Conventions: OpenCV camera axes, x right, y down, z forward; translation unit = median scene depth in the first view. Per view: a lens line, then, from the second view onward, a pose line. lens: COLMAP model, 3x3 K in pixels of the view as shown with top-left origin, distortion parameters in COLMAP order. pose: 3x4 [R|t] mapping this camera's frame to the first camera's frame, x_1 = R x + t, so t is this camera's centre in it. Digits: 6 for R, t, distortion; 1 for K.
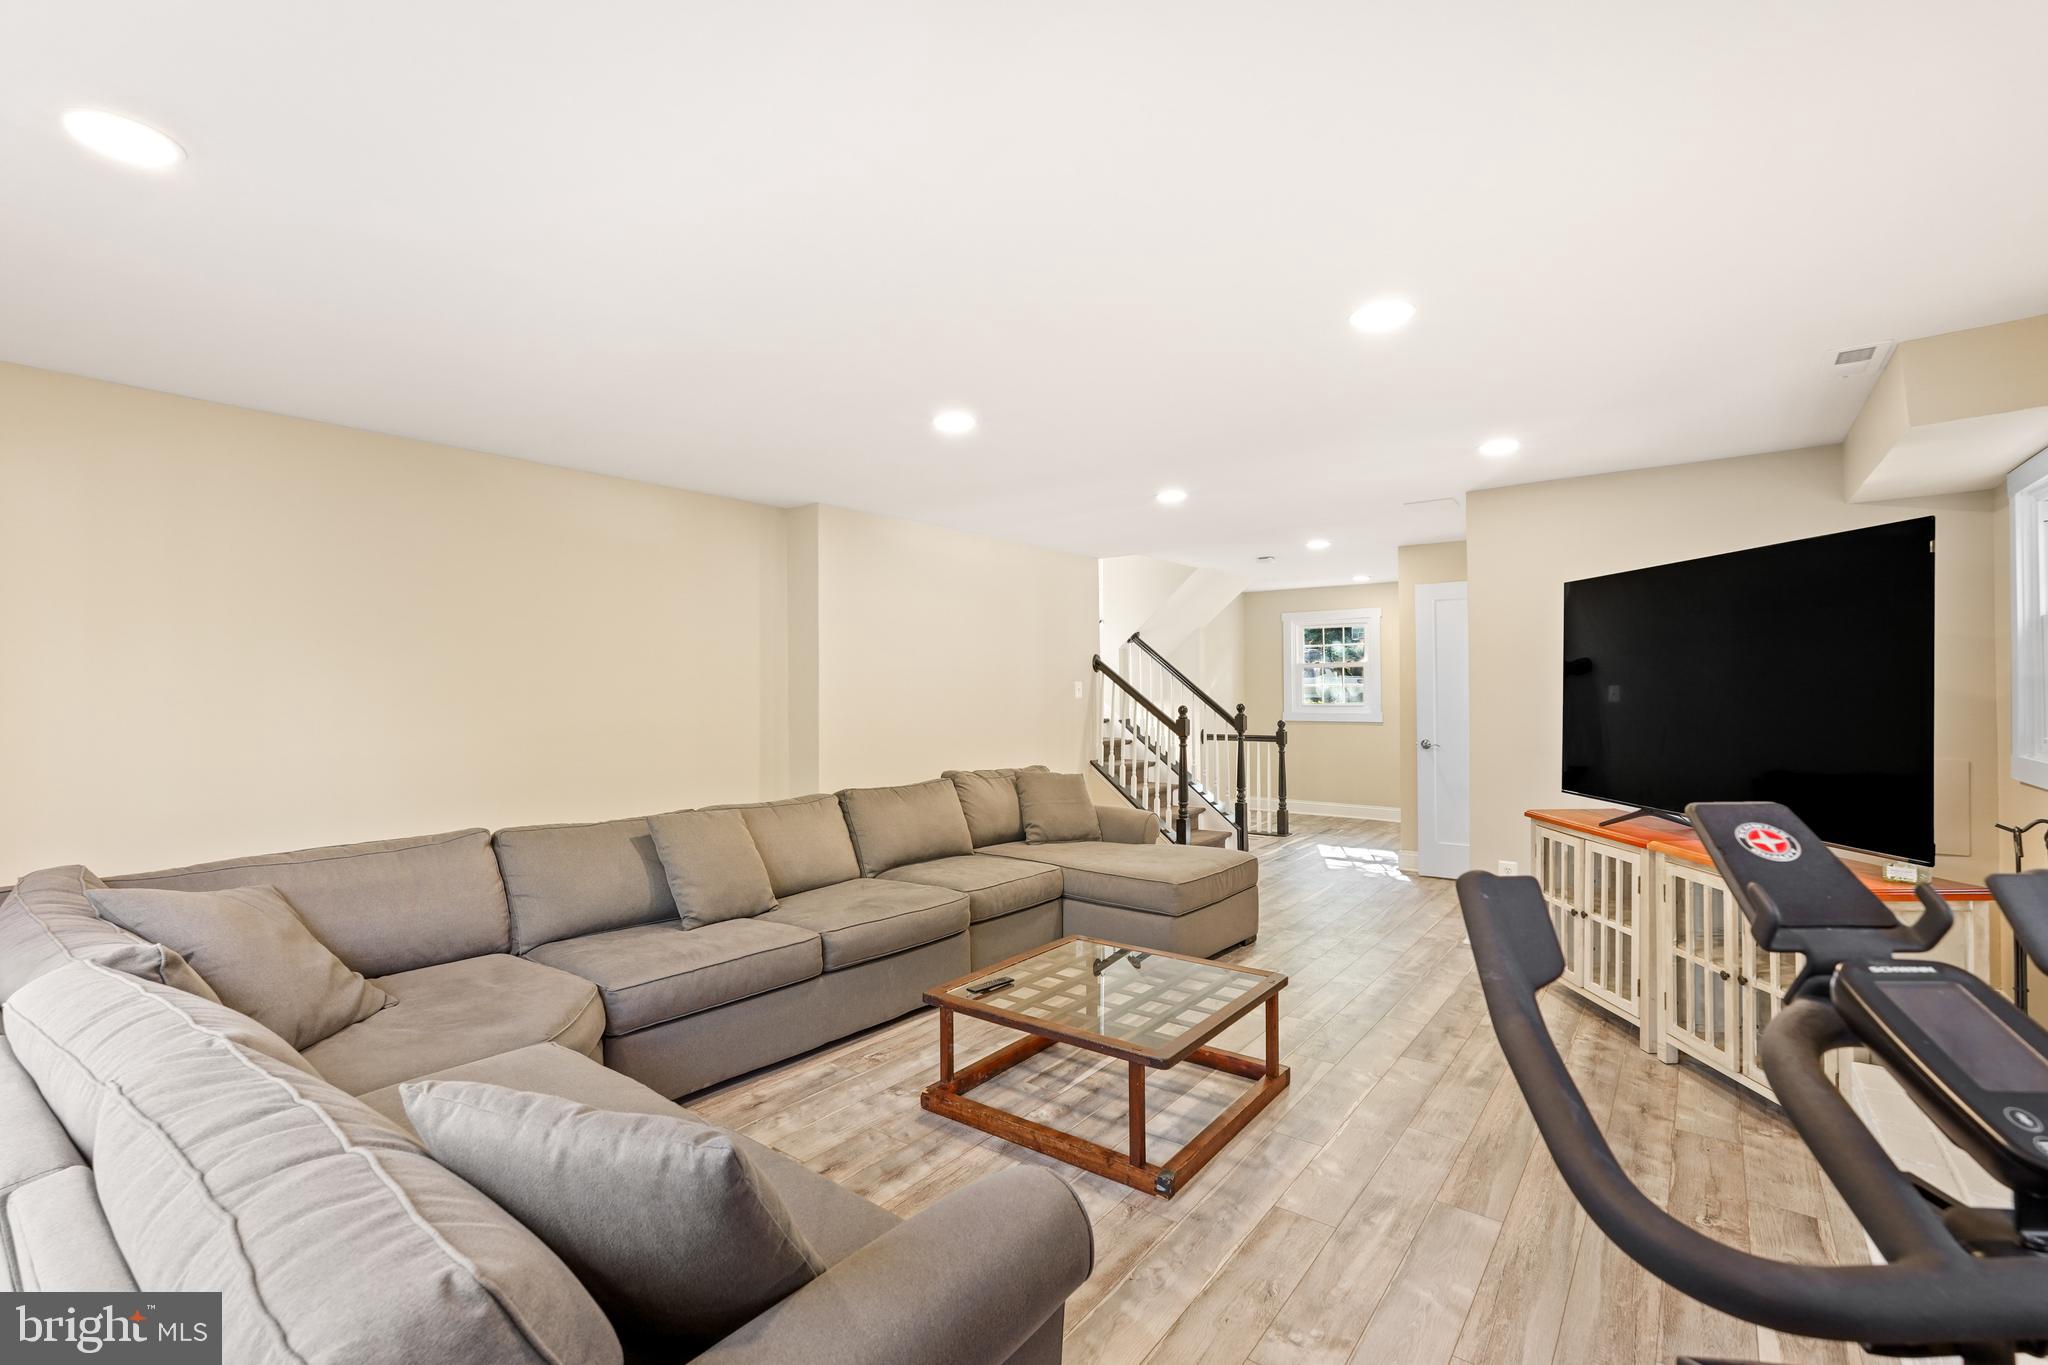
lens RADIAL K [[911.9, 0, 1025.8], [0, 911.9, 688.5], [0, 0, 1]] dist [-0.002901, 0.001473]
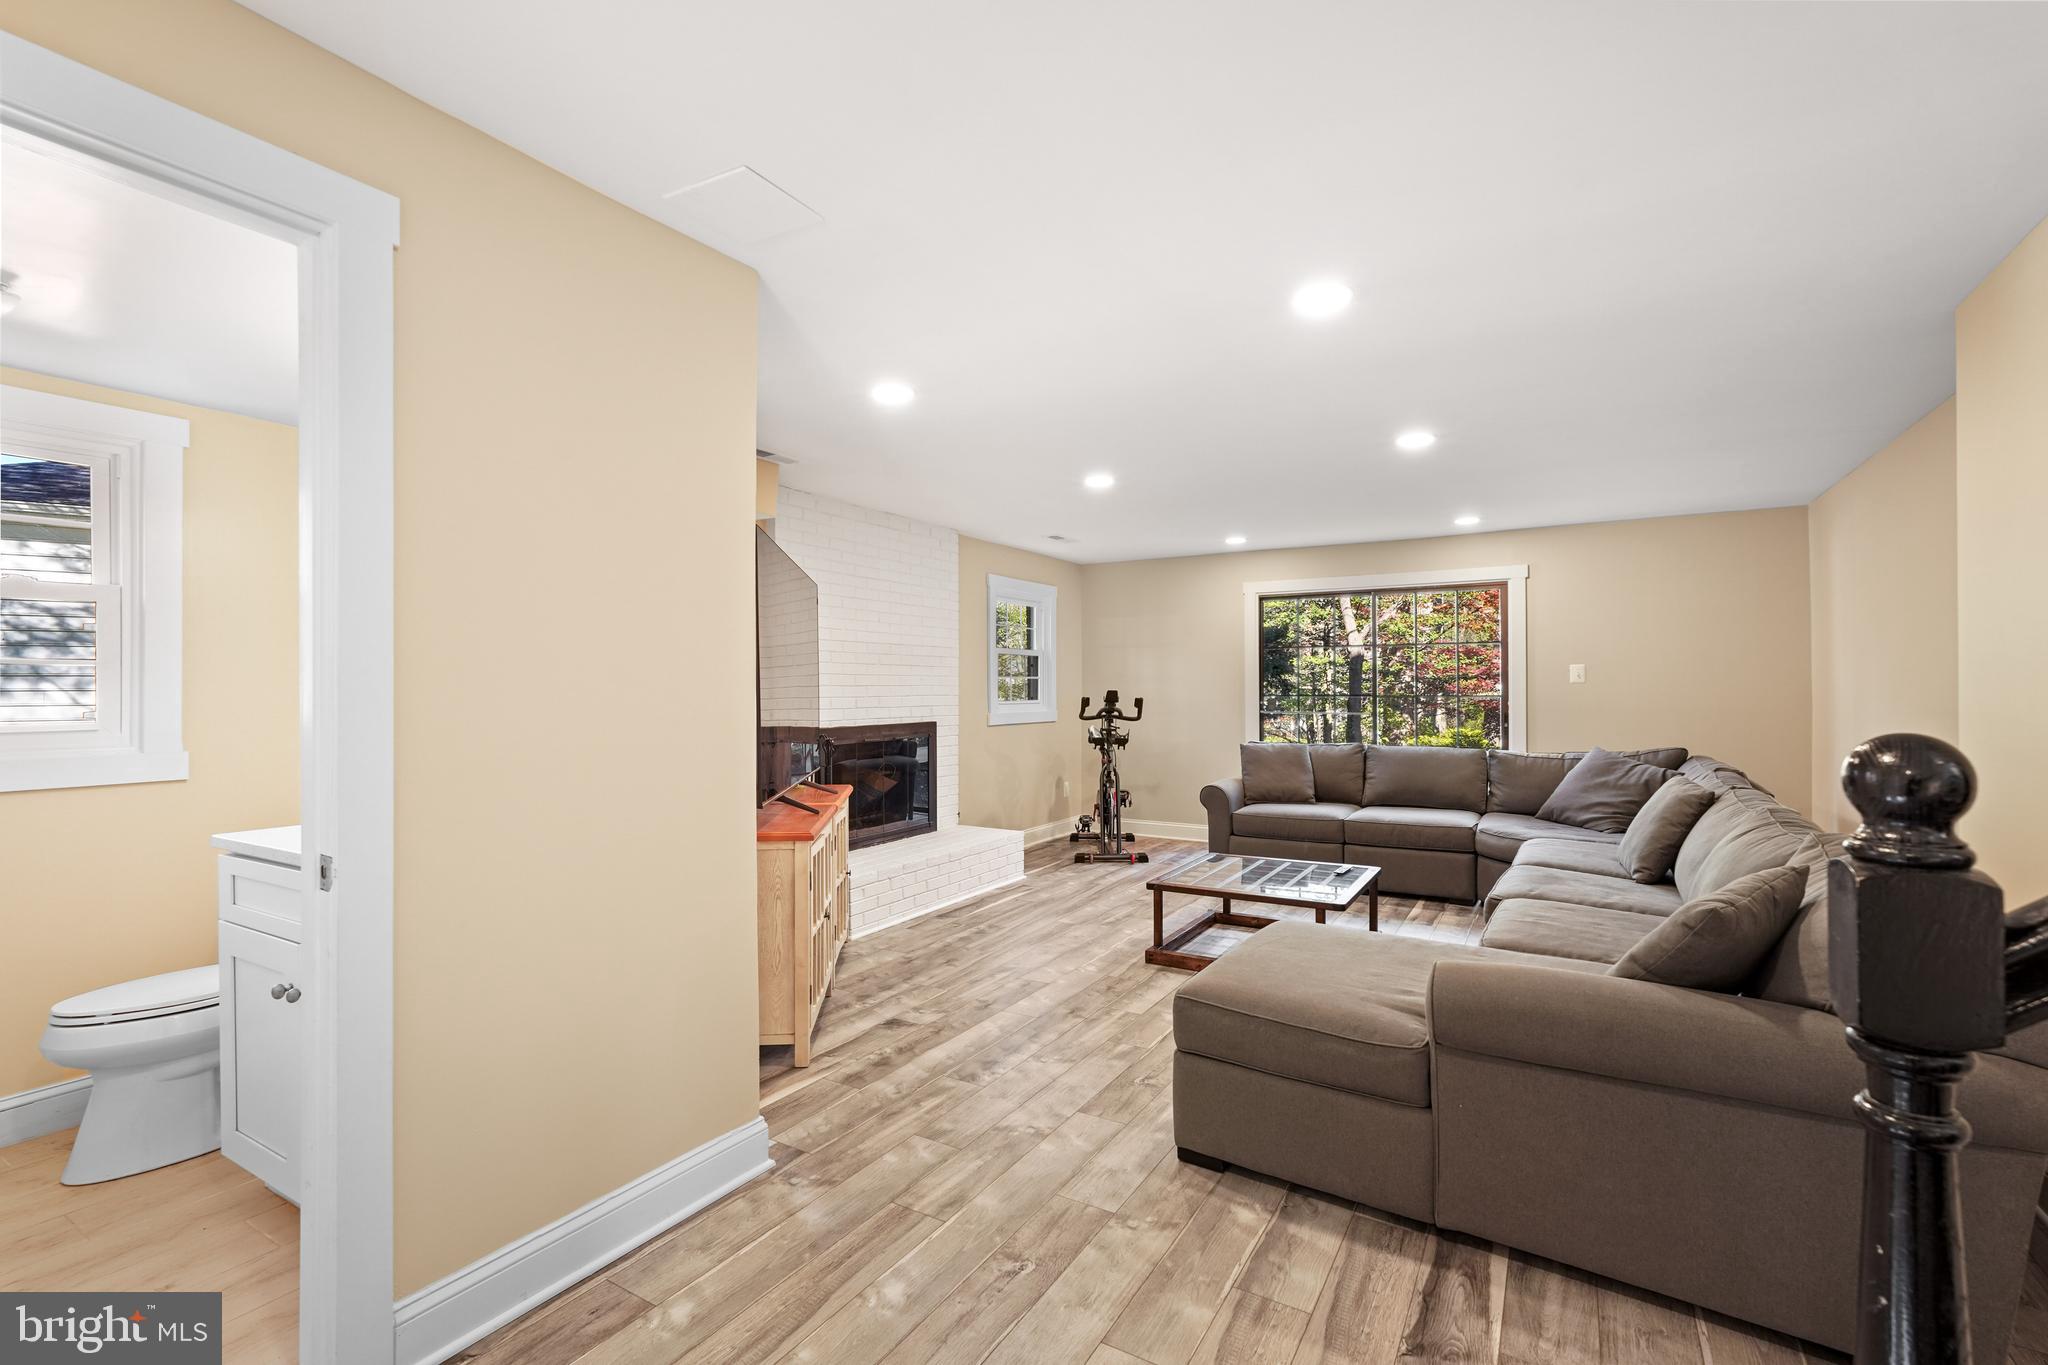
lens RADIAL K [[911.9, 0, 1018.9], [0, 911.9, 682.4], [0, 0, 1]] dist [-0.002901, 0.001473]
pose [[-0.995580, 0.009193, -0.093465, 0.588639], [0.009637, 0.999944, -0.004302, 0.020621], [0.093420, -0.005184, -0.995613, 2.292943]]
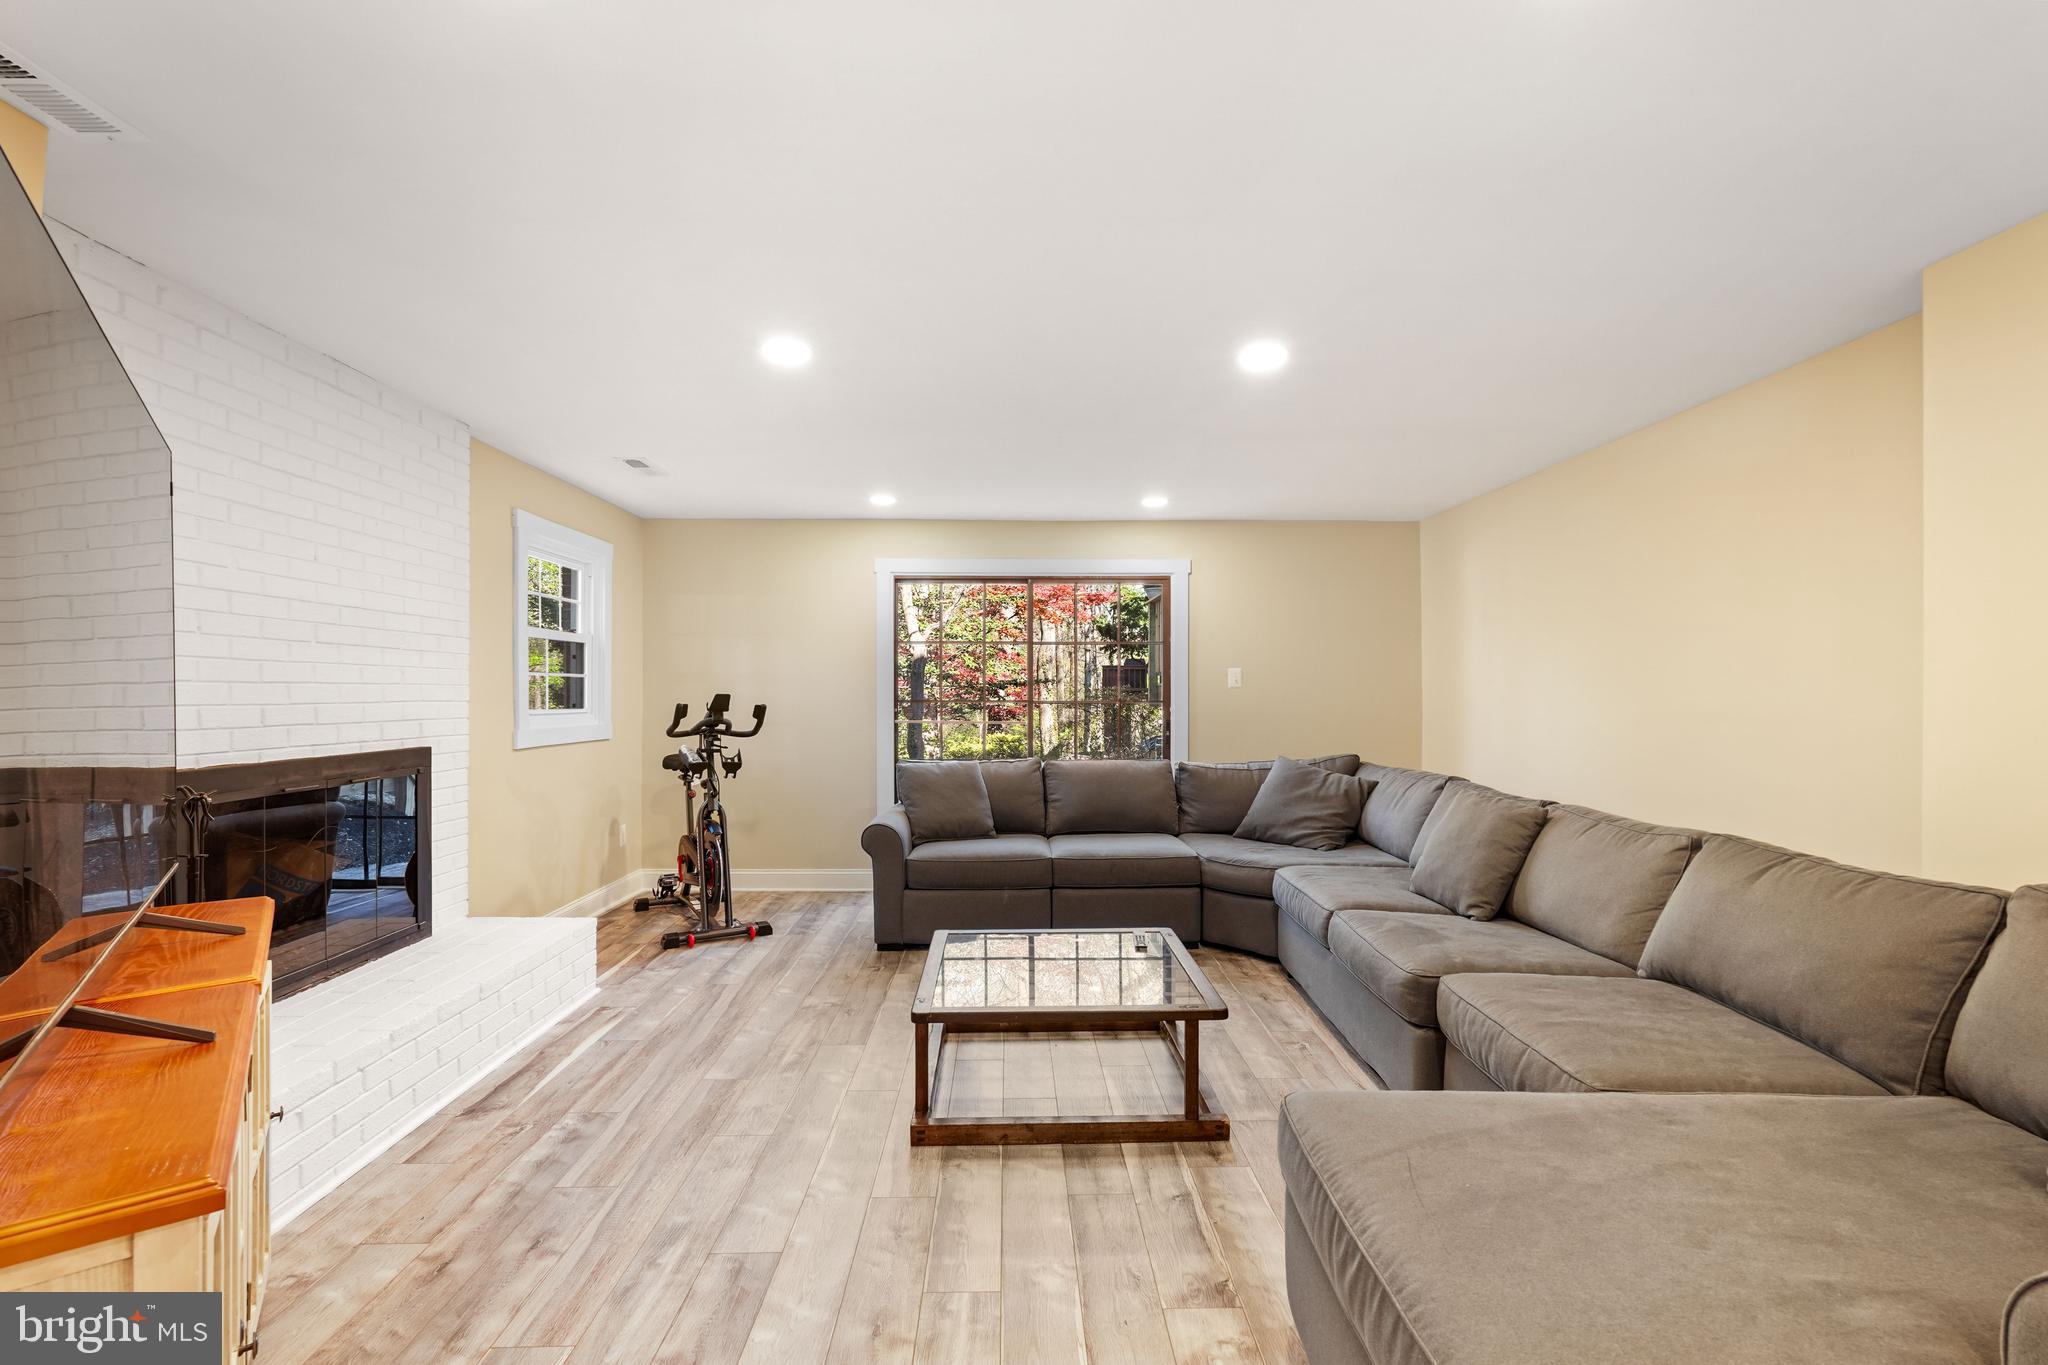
lens RADIAL K [[911.9, 0, 1018.6], [0, 911.9, 692.9], [0, 0, 1]] dist [-0.002901, 0.001473]
pose [[-0.791895, 0.005197, -0.610635, 0.694695], [0.003980, 0.999986, 0.003349, 0.027162], [0.610644, 0.000222, -0.791905, 1.671713]]
